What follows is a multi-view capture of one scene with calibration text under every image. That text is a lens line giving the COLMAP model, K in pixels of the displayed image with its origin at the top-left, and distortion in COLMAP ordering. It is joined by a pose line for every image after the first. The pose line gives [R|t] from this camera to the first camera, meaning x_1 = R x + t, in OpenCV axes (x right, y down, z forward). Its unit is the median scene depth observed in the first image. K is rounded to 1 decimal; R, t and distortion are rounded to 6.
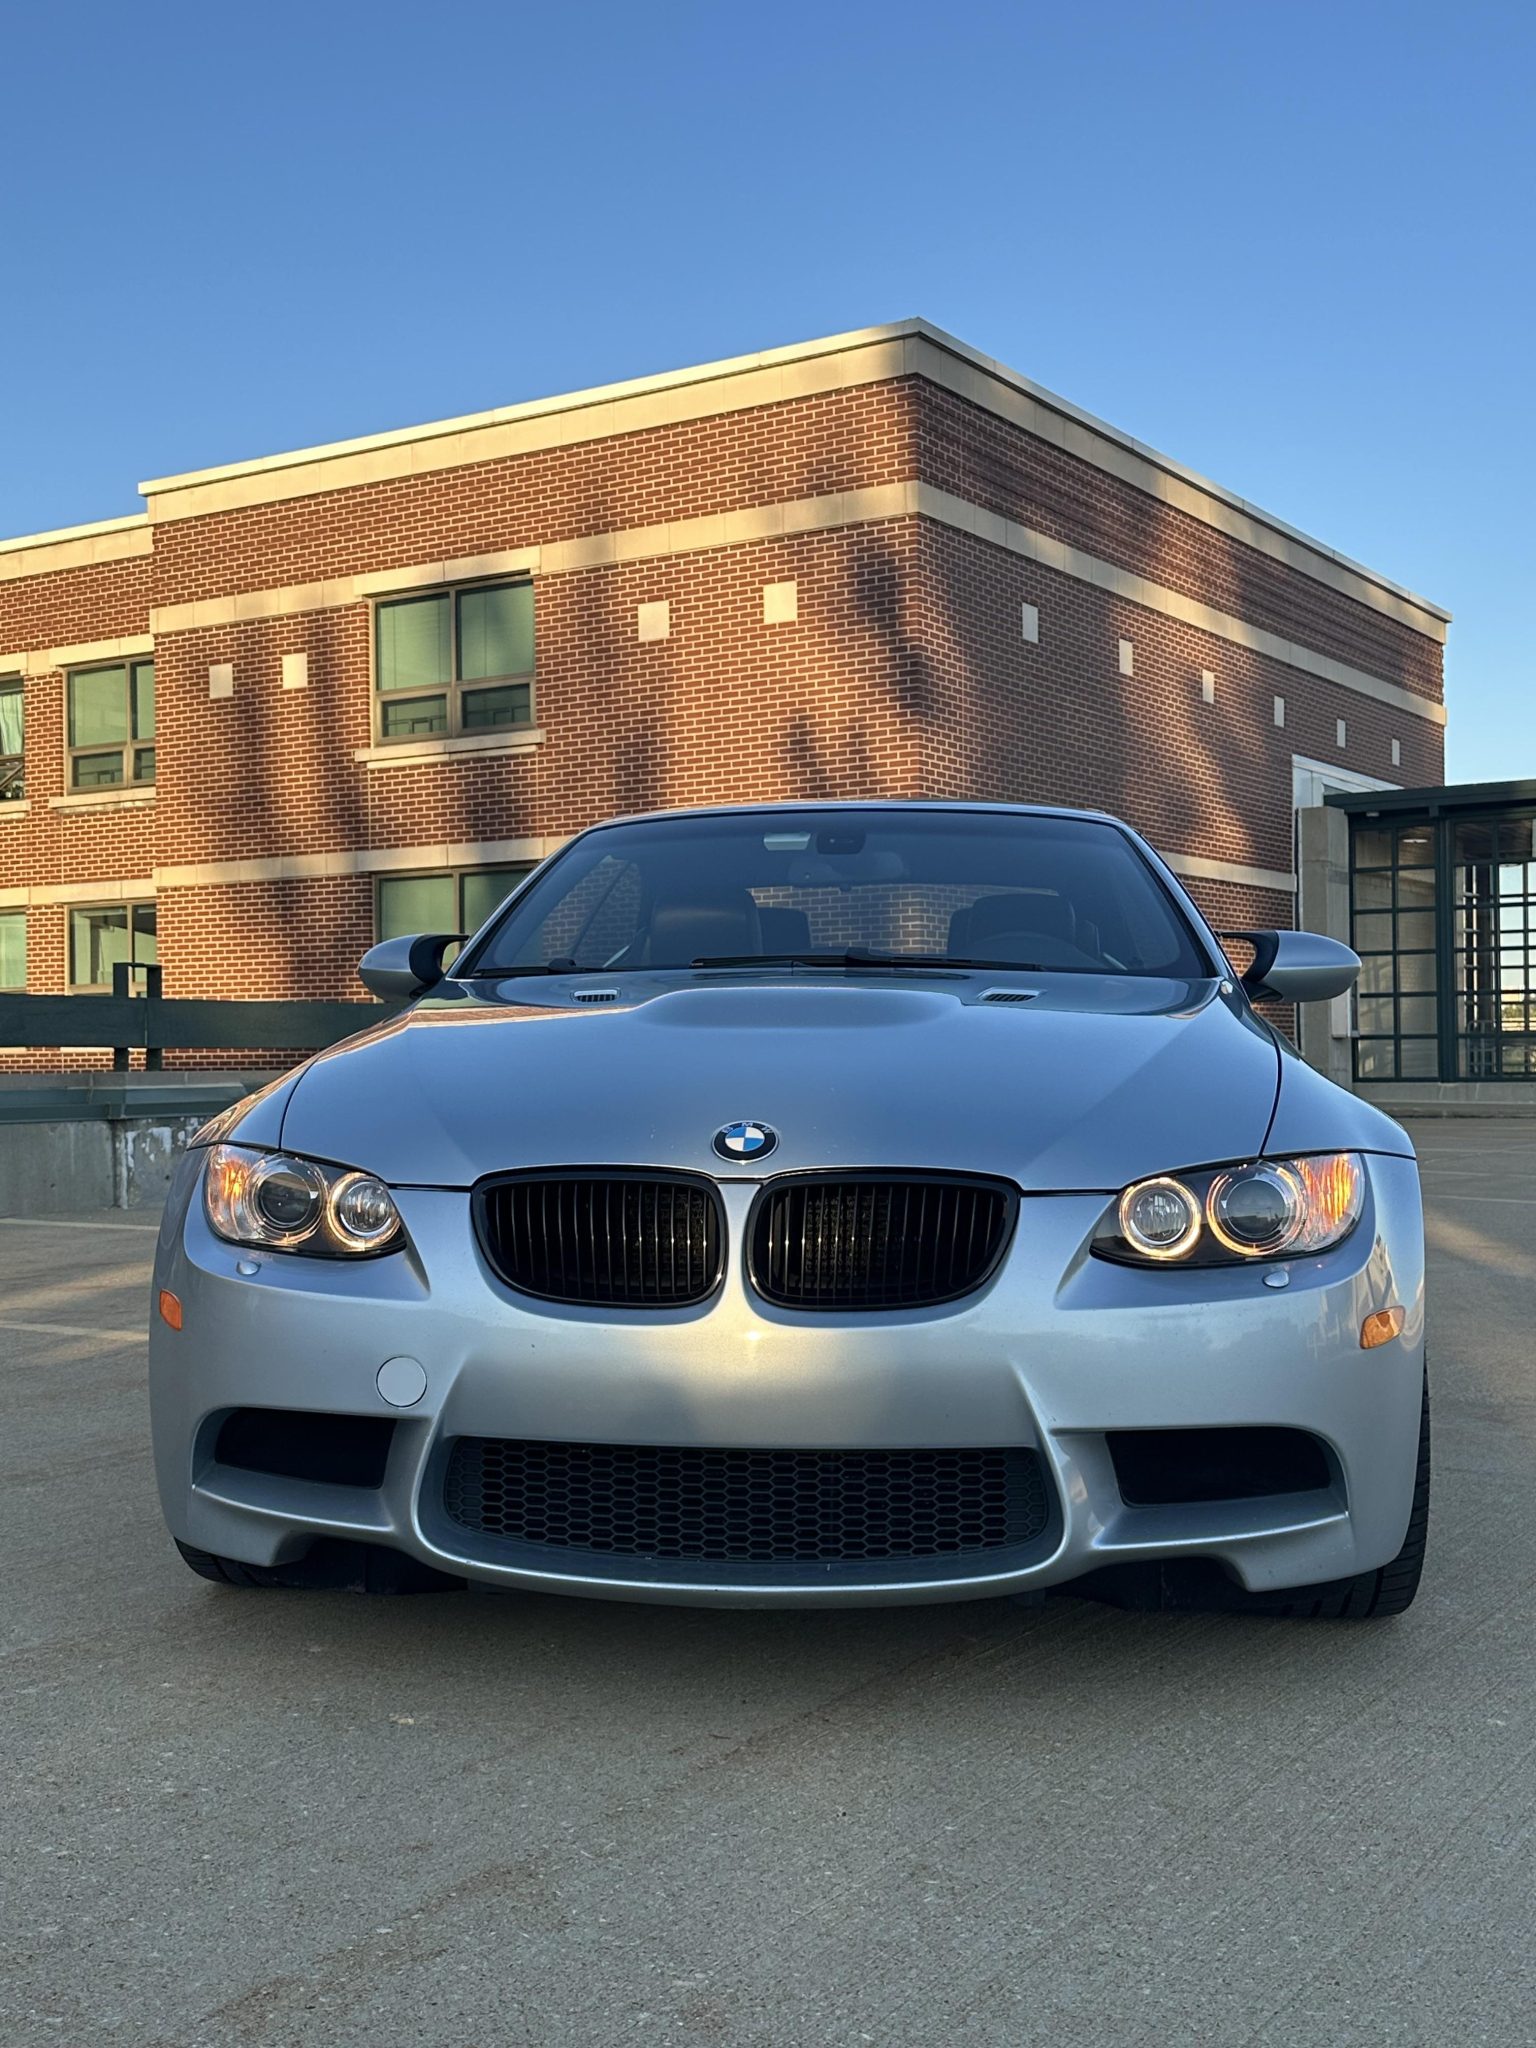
lens RADIAL K [[2216.1, 0, 767.1], [0, 2216.1, 1029.5], [0, 0, 1]] dist [0.173278, -0.206741]
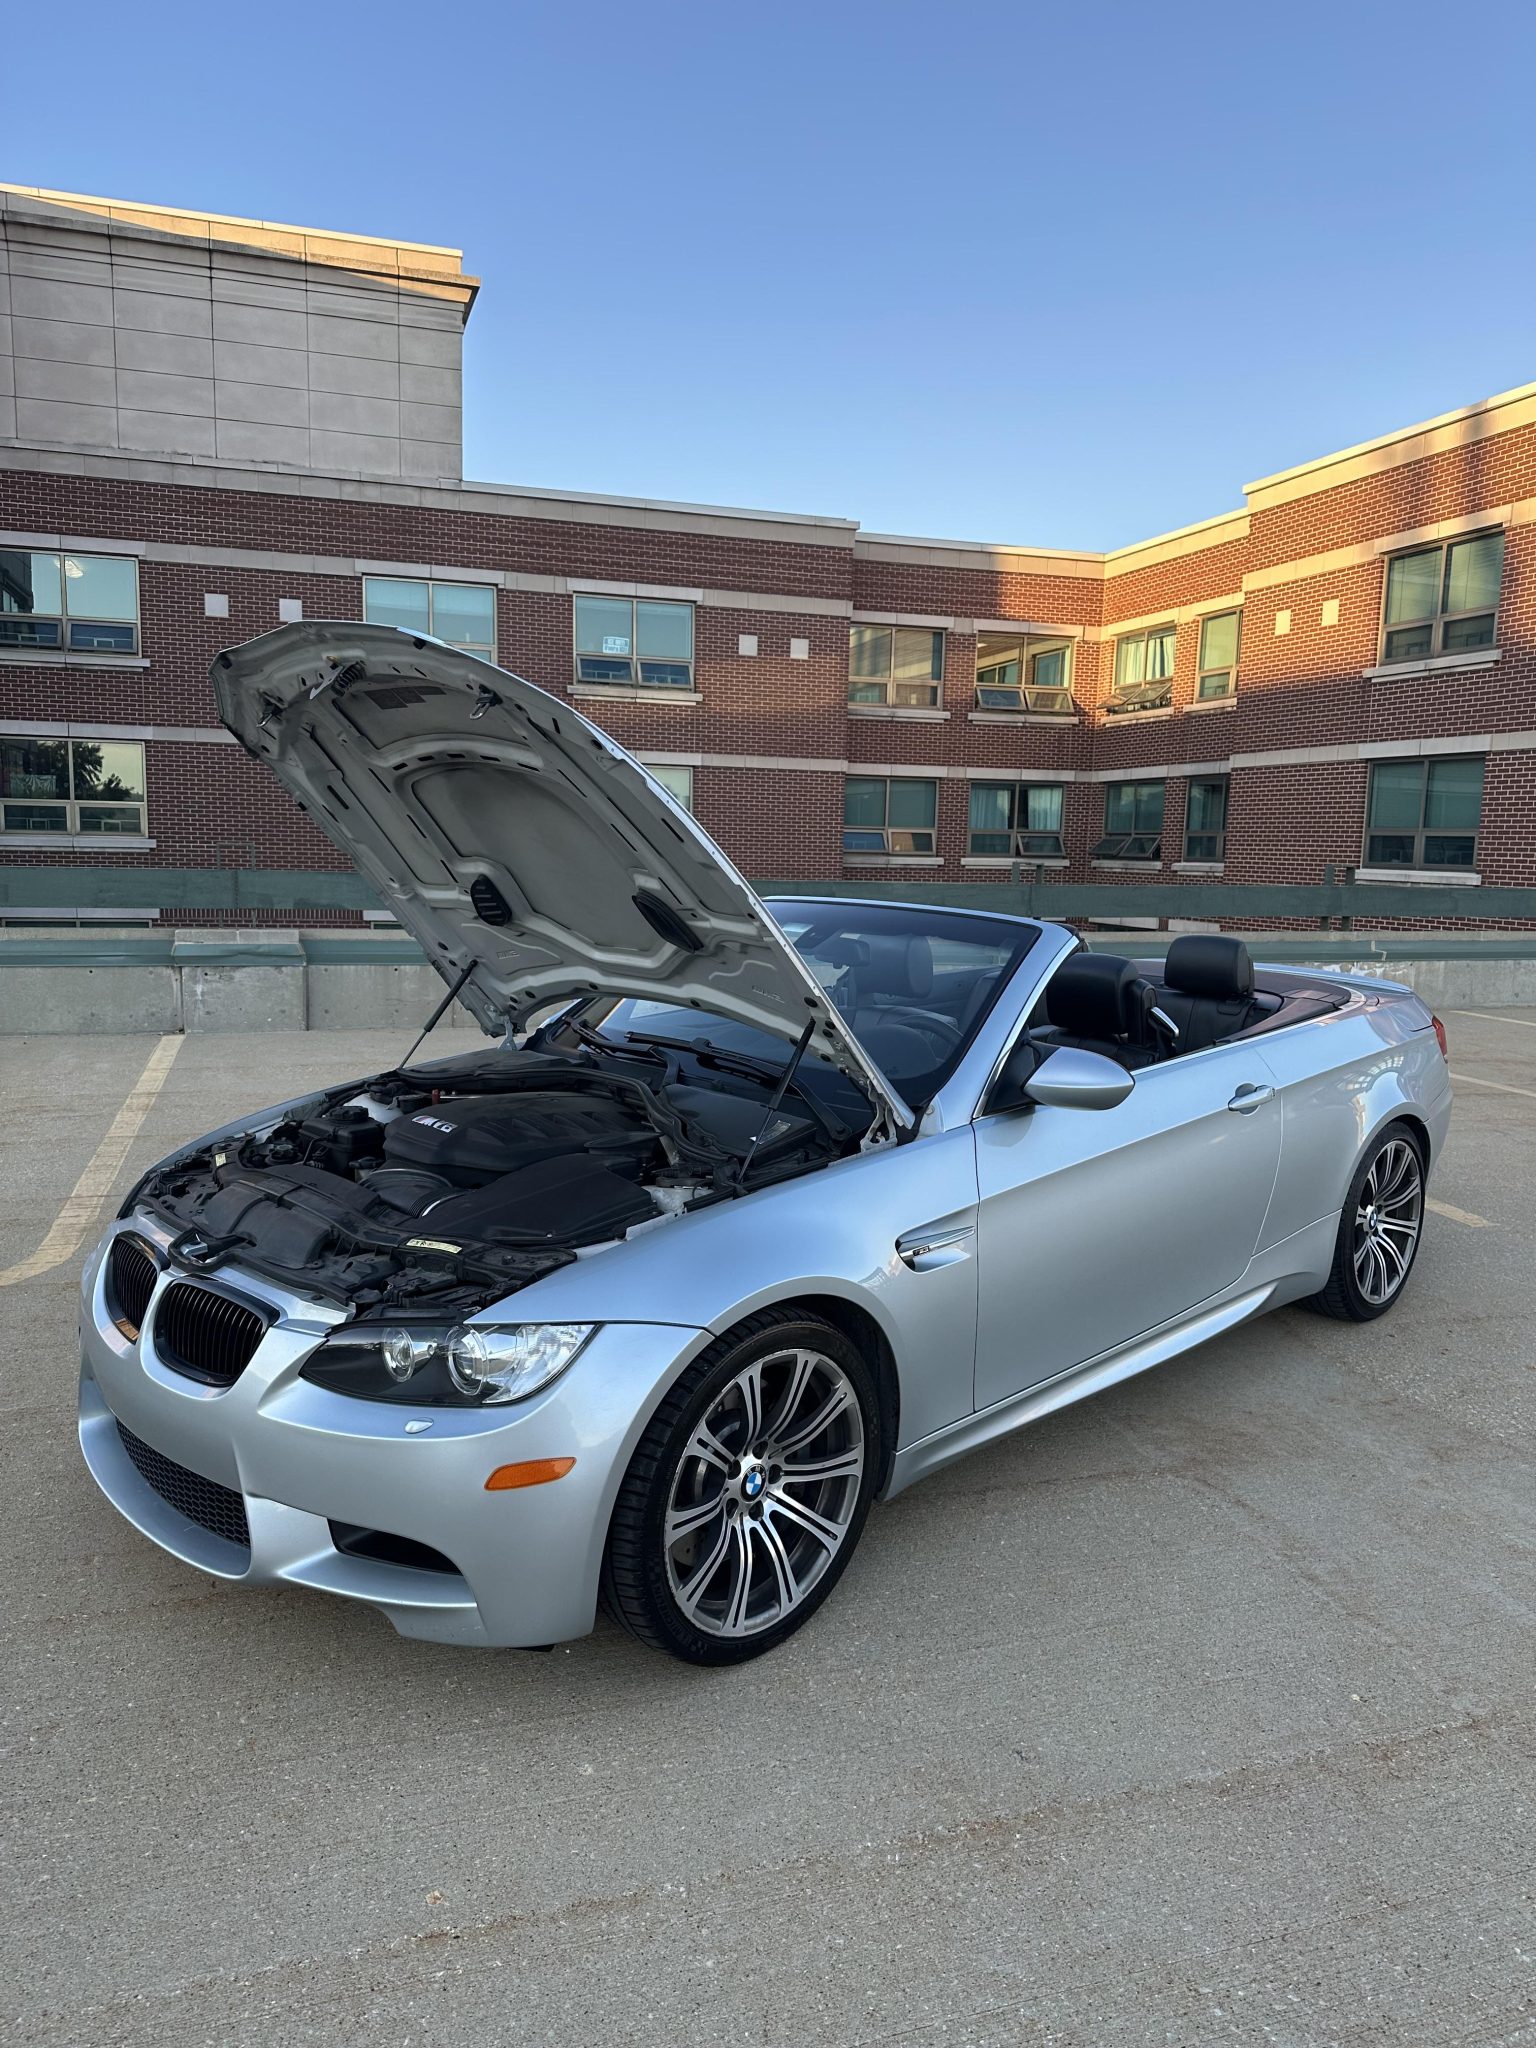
lens RADIAL K [[1450.4, 0, 772.6], [0, 1450.4, 1033.5], [0, 0, 1]] dist [-0.001836, 0.002896]
pose [[0.778637, 0.113179, -0.617183, 0.113943], [-0.023023, 0.988089, 0.152150, -0.032290], [0.627052, -0.104261, 0.771969, 0.059603]]
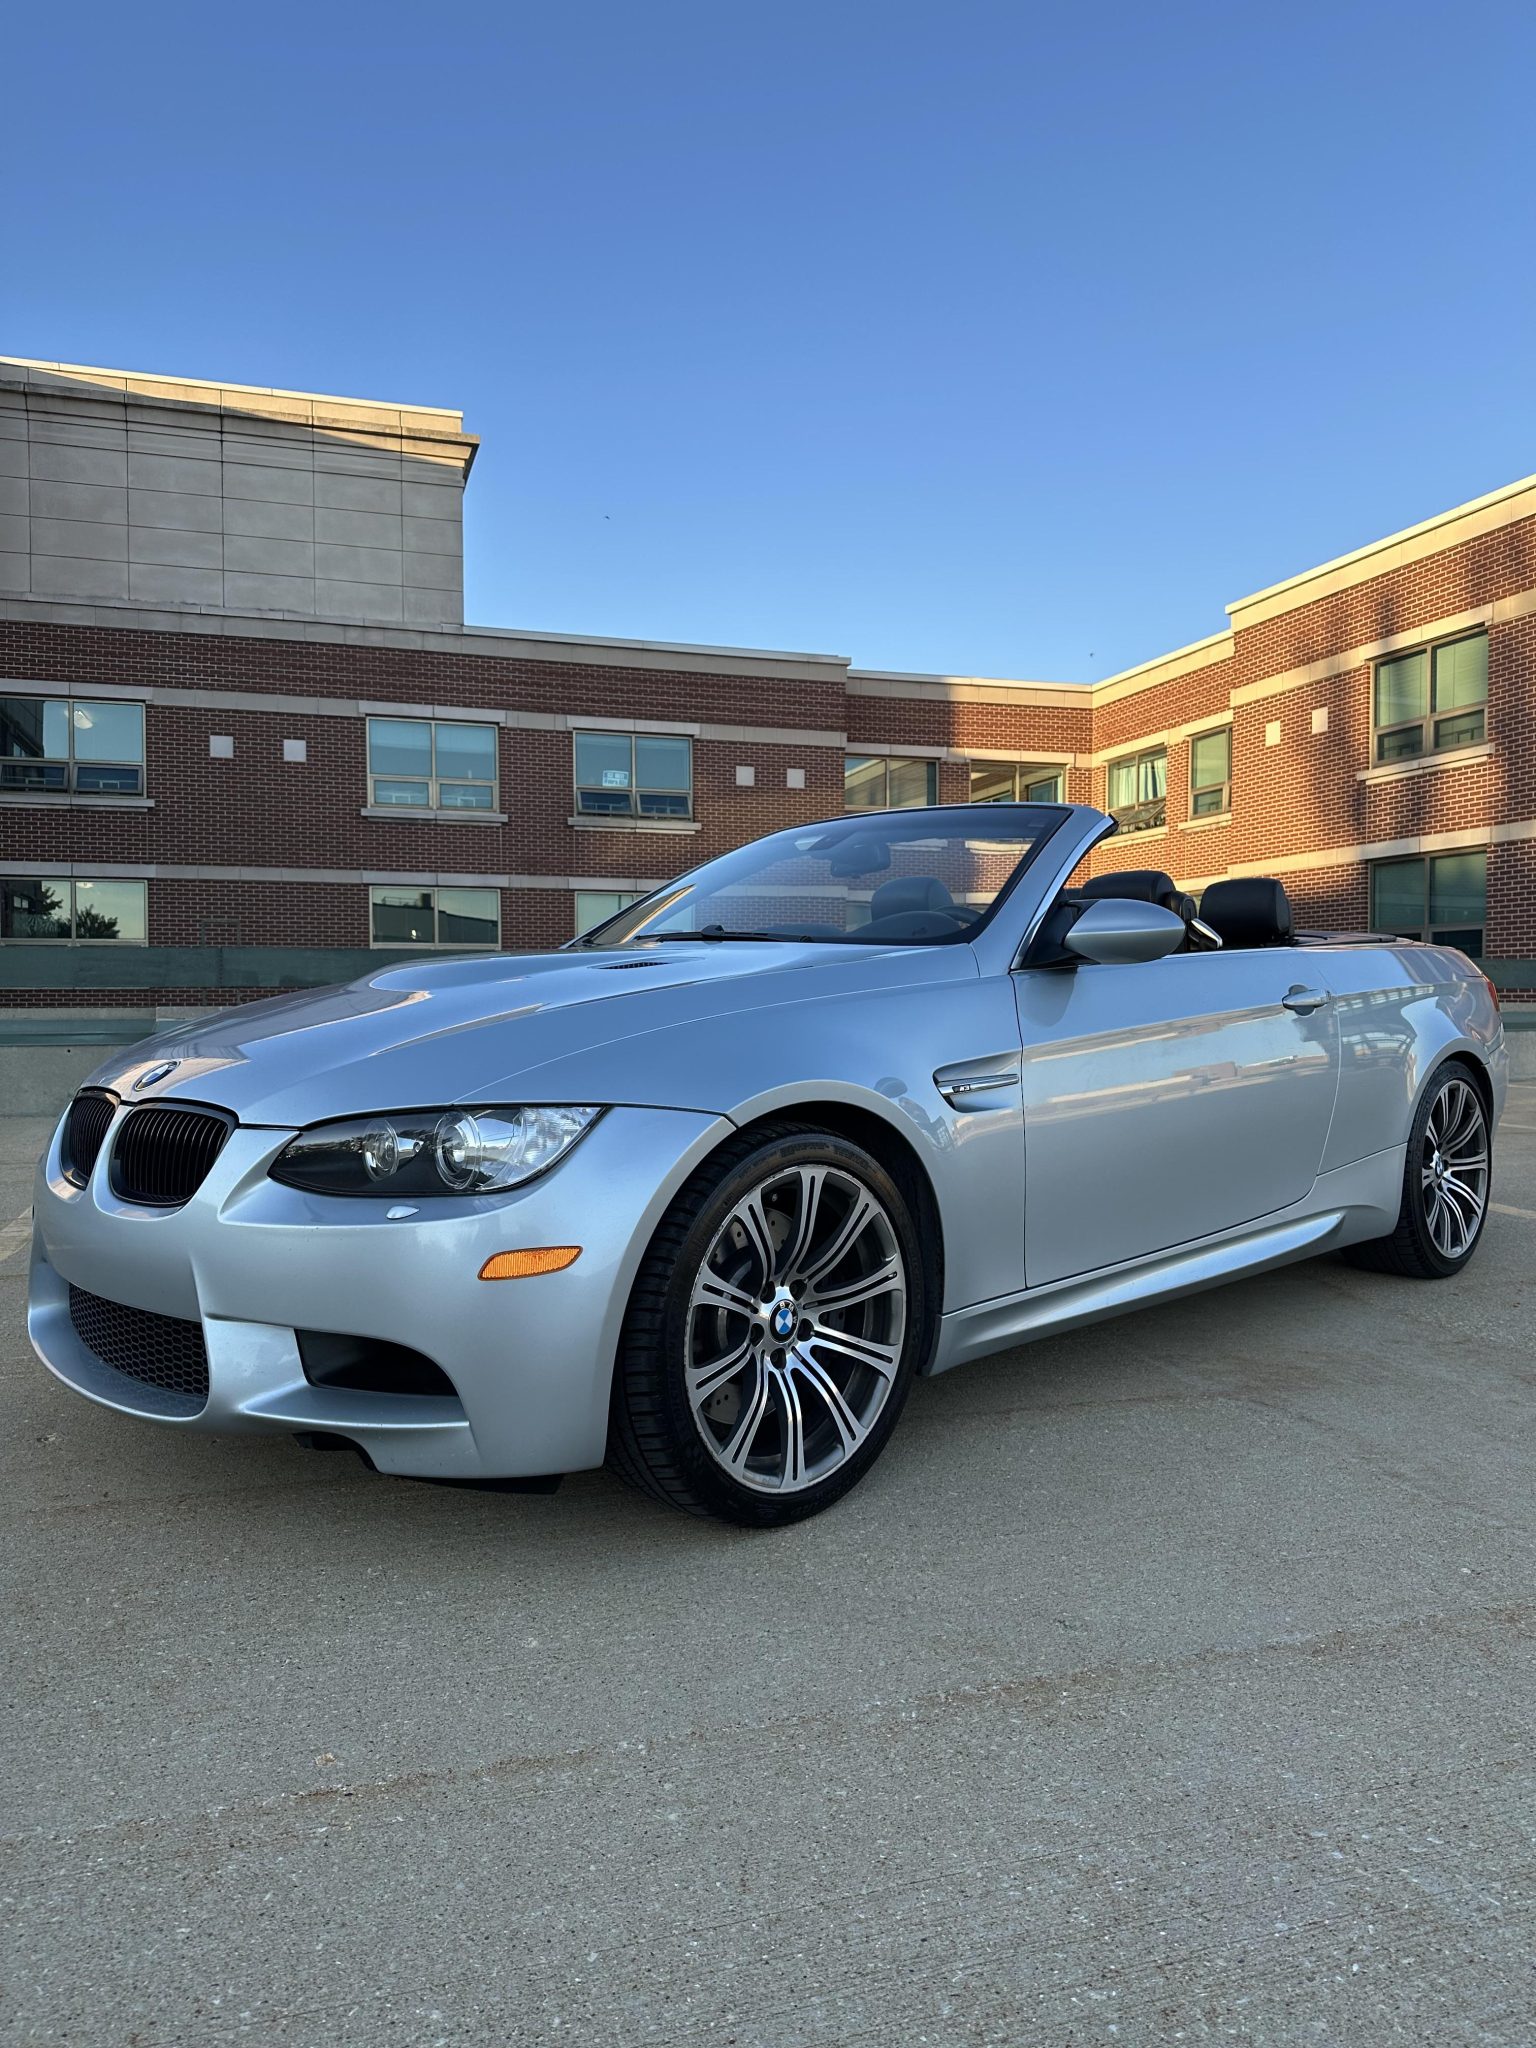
lens RADIAL K [[1444.0, 0, 768.0], [0, 1444.0, 1024.0], [0, 0, 1]] dist [0.030441, -0.036945]
pose [[0.775047, 0.019981, -0.631588, 0.108589], [0.002408, 0.999399, 0.034573, -0.001351], [0.631900, -0.028317, 0.774533, 0.070785]]
